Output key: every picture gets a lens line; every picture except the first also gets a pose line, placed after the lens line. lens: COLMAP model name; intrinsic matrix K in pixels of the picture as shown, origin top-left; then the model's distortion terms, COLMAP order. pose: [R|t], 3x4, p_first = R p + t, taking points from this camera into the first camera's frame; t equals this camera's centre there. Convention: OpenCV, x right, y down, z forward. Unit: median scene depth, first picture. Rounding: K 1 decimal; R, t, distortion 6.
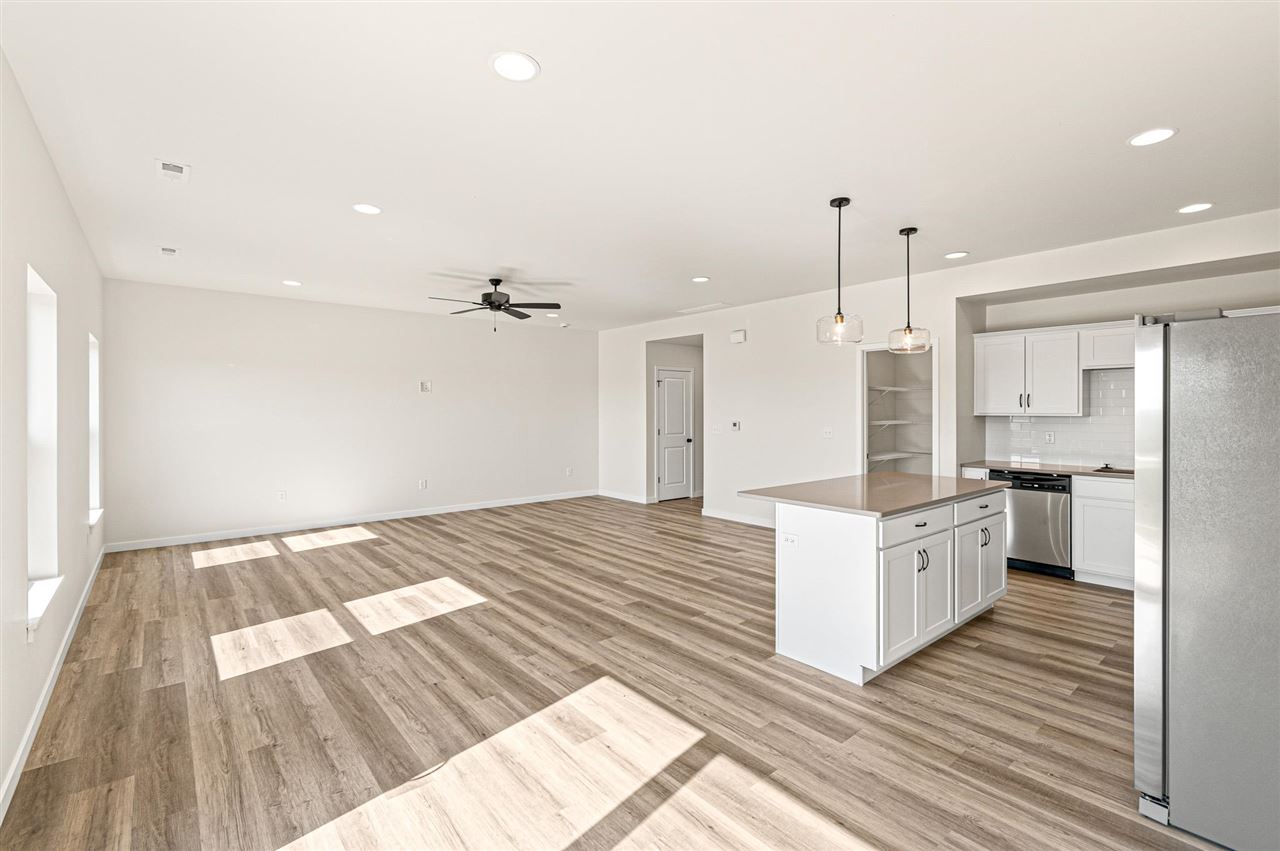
lens RADIAL K [[570.5, 0, 639.0], [0, 570.5, 412.1], [0, 0, 1]] dist [-0.000179, 0.000603]
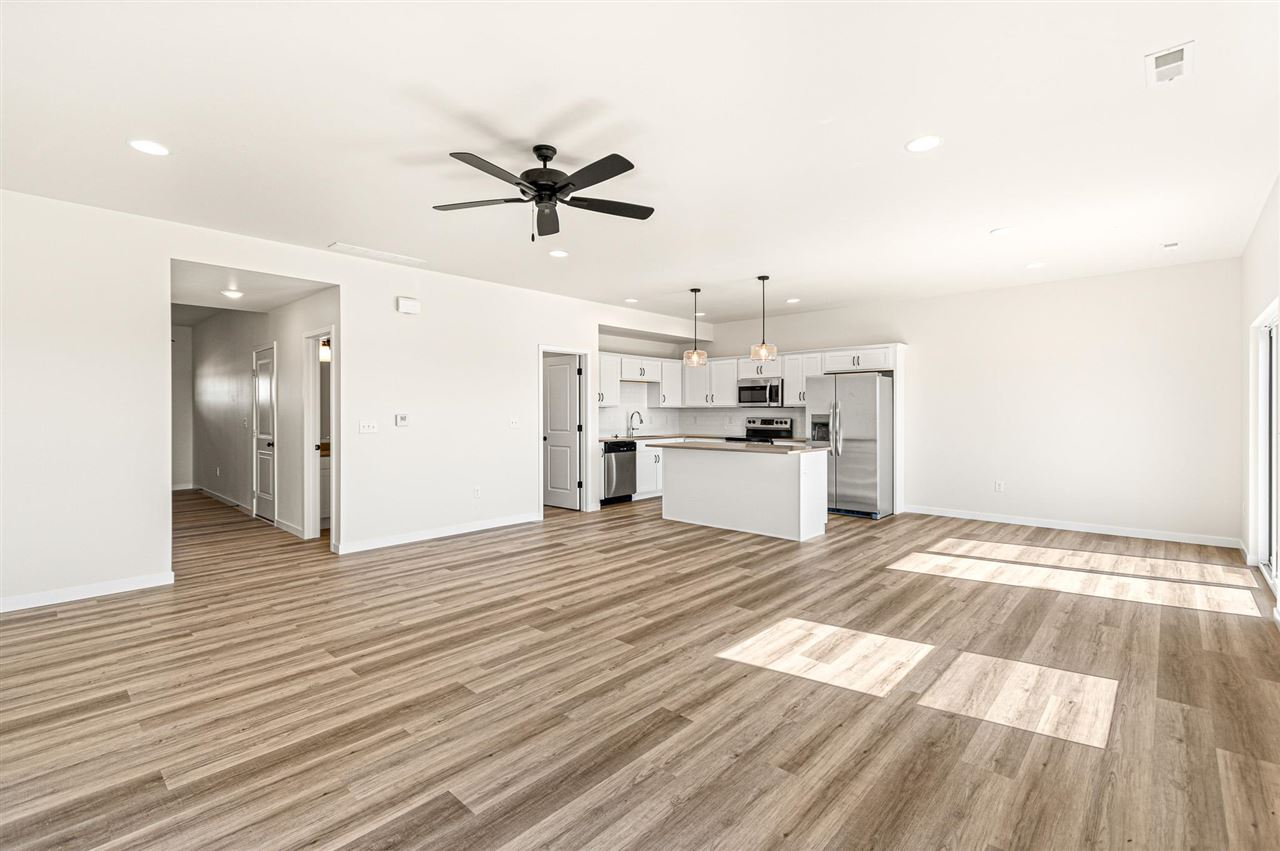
lens RADIAL K [[570.5, 0, 639.0], [0, 570.5, 412.1], [0, 0, 1]] dist [-0.000179, 0.000603]
pose [[-0.119828, -0.001622, 0.992793, -1.258331], [0.005055, 0.999985, 0.002244, 0.024433], [-0.992782, 0.005287, -0.119817, 1.516089]]
